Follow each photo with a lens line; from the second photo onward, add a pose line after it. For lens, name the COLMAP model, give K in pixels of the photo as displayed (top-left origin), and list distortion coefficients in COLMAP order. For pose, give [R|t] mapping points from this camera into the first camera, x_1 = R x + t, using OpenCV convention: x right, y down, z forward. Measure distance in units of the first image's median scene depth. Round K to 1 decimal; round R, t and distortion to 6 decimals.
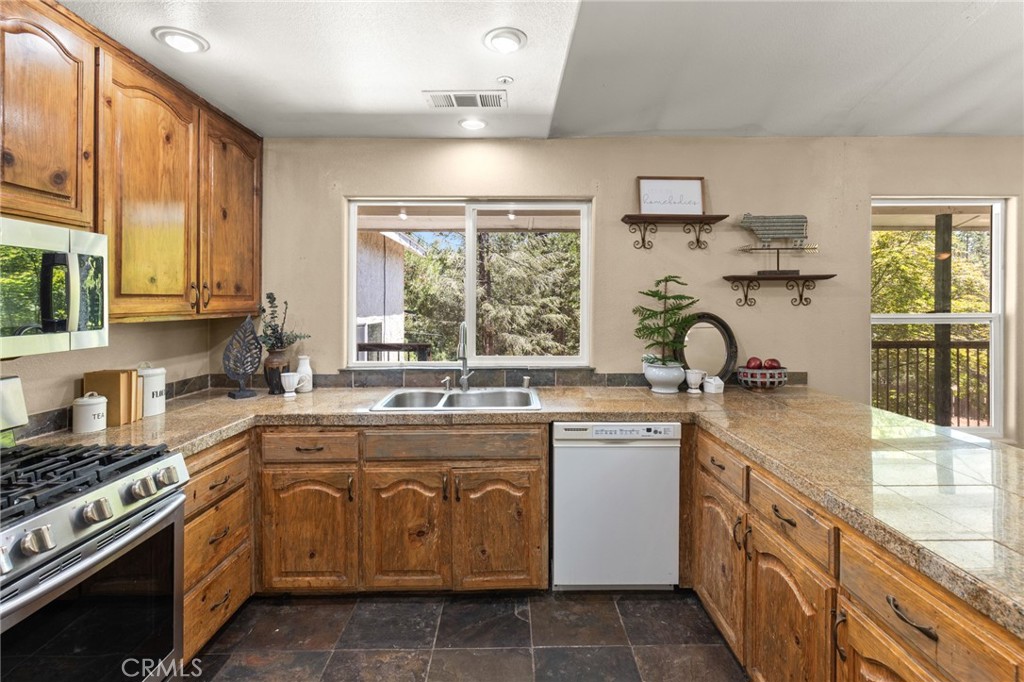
lens RADIAL K [[469.4, 0, 512.0], [0, 469.4, 304.1], [0, 0, 1]] dist [-0.001476, -0.000119]
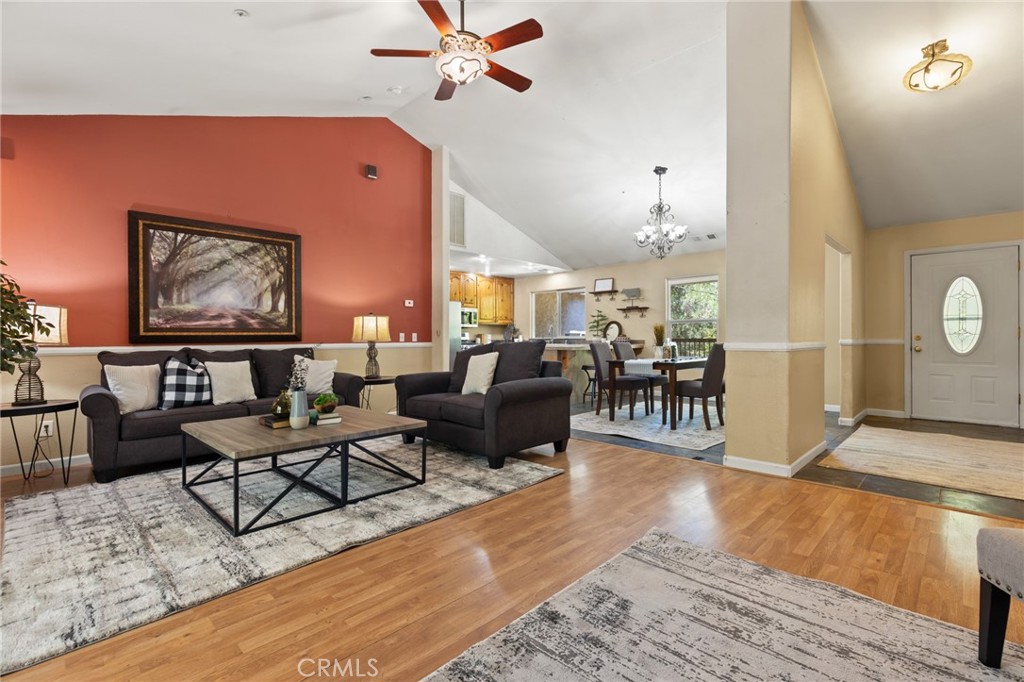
lens RADIAL K [[469.4, 0, 513.1], [0, 469.4, 340.0], [0, 0, 1]] dist [-0.001476, -0.000119]
pose [[0.709312, 0.001352, -0.704893, 2.168785], [0.000862, 0.999996, 0.002786, 0.139134], [0.704894, -0.002583, 0.709308, -1.726675]]
